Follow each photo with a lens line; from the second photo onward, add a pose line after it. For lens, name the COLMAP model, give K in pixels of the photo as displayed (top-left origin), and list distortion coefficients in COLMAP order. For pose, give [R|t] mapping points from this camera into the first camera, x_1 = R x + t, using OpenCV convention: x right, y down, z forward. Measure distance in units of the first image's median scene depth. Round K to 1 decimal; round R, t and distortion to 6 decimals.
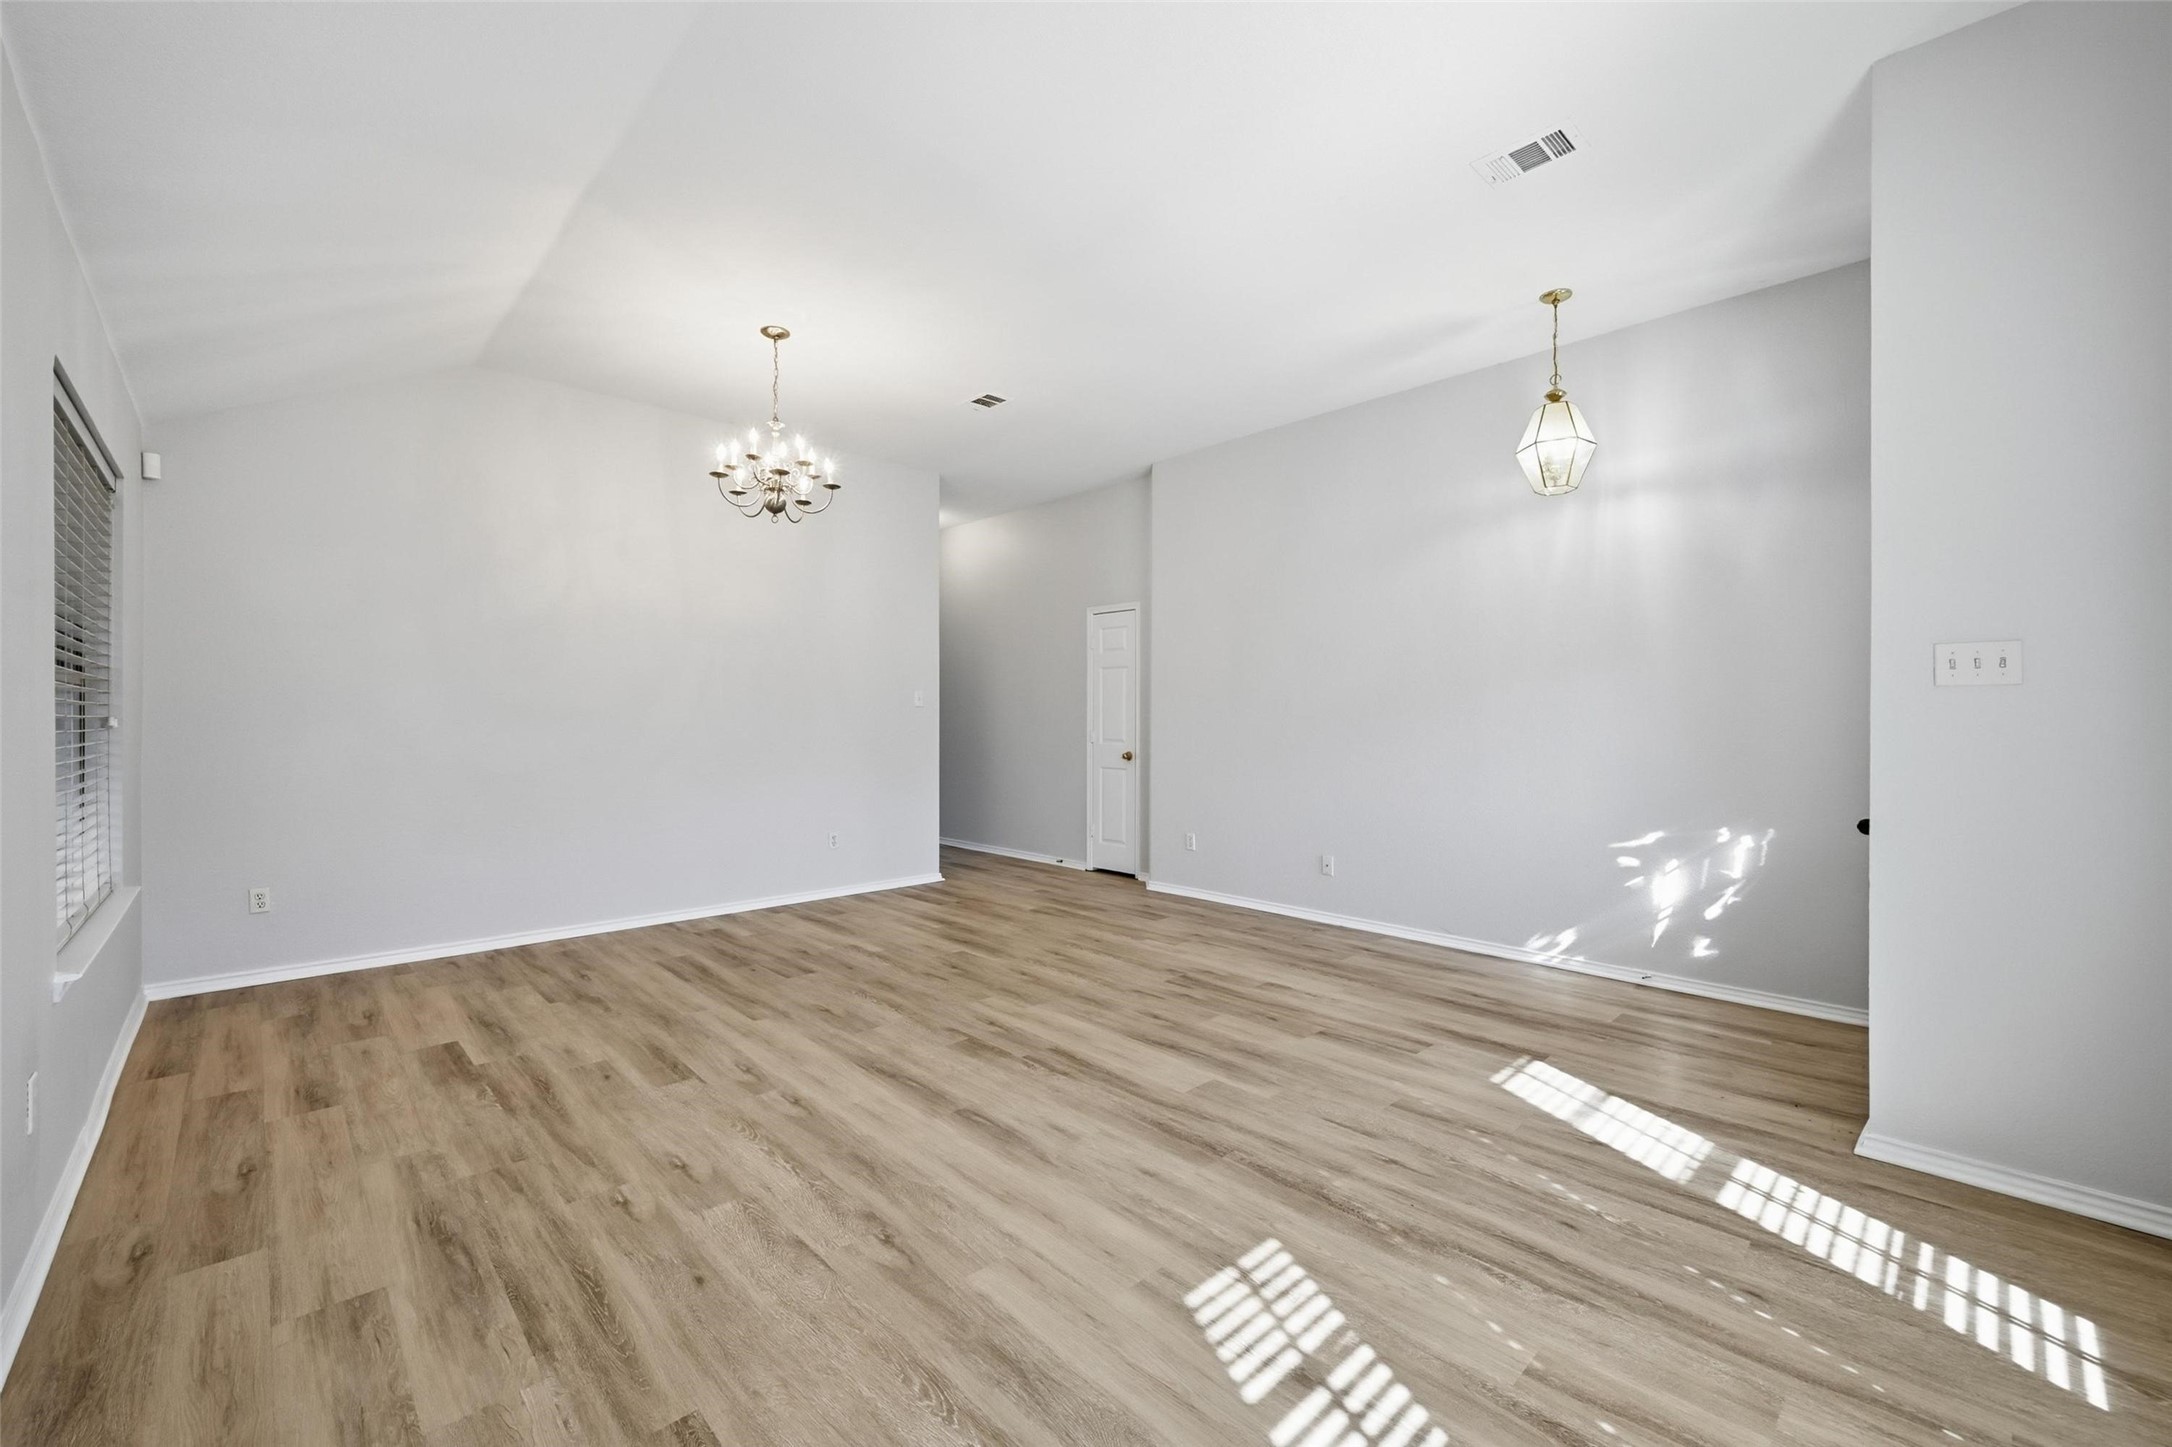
lens RADIAL K [[867.1, 0, 1100.6], [0, 867.1, 733.1], [0, 0, 1]] dist [-0.001336, 0.000346]
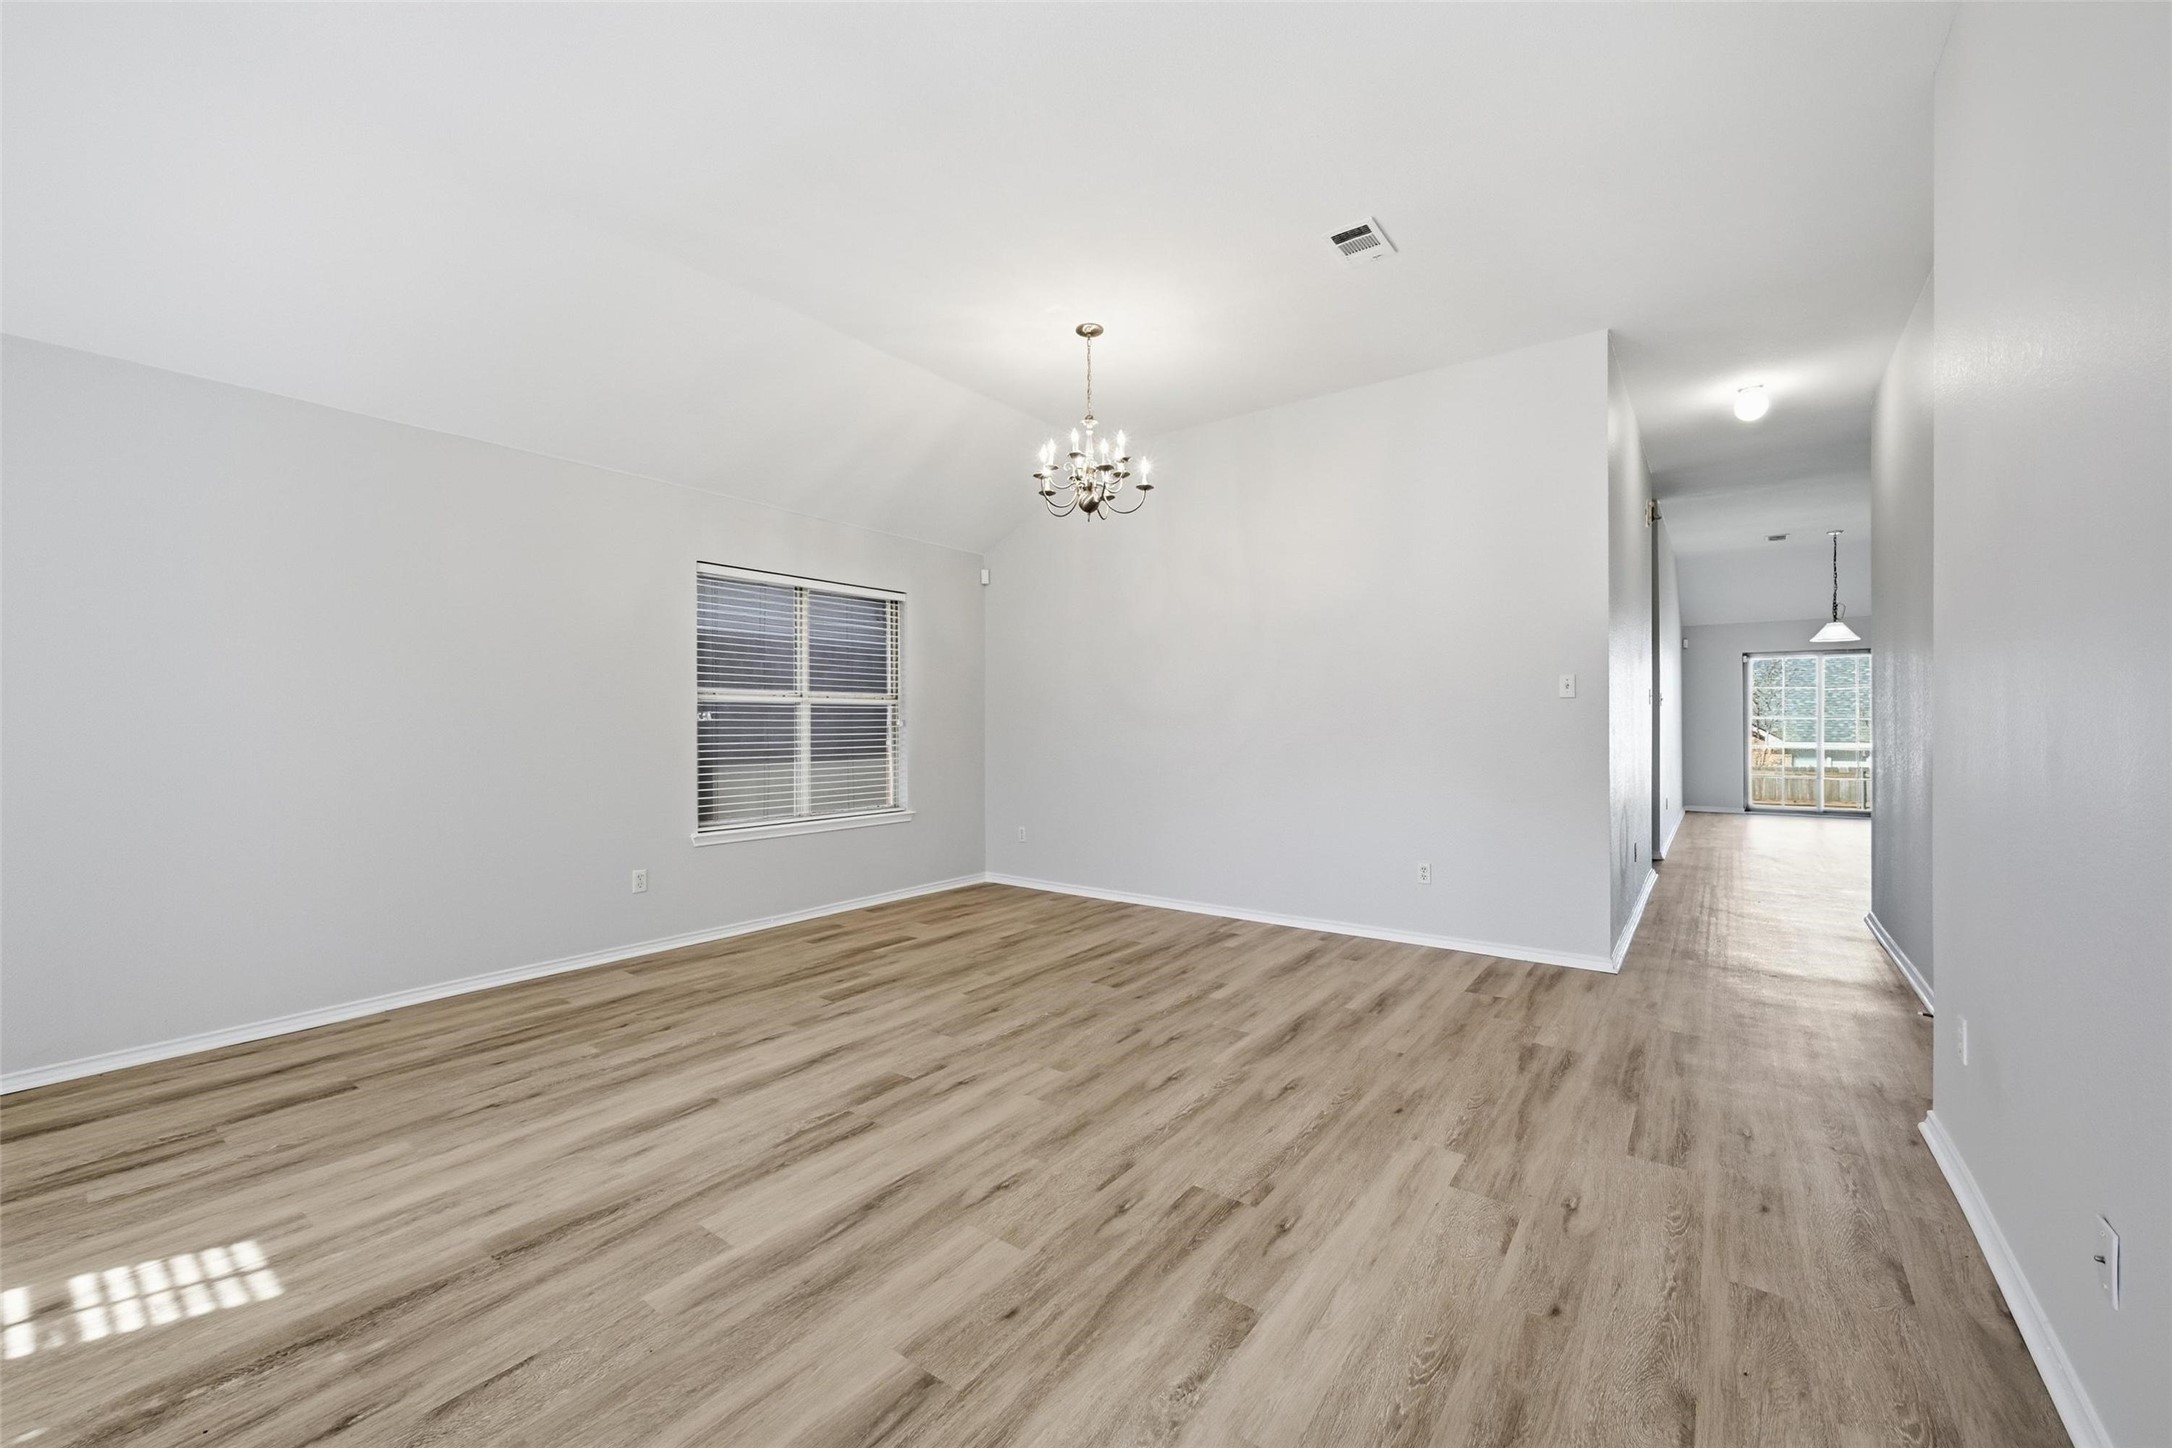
lens RADIAL K [[867.1, 0, 1087.5], [0, 867.1, 716.5], [0, 0, 1]] dist [-0.001336, 0.000346]
pose [[0.157591, -0.008714, -0.987466, 0.832013], [-0.010756, 0.999887, -0.010540, -0.010466], [0.987446, 0.012282, 0.157480, 1.142328]]
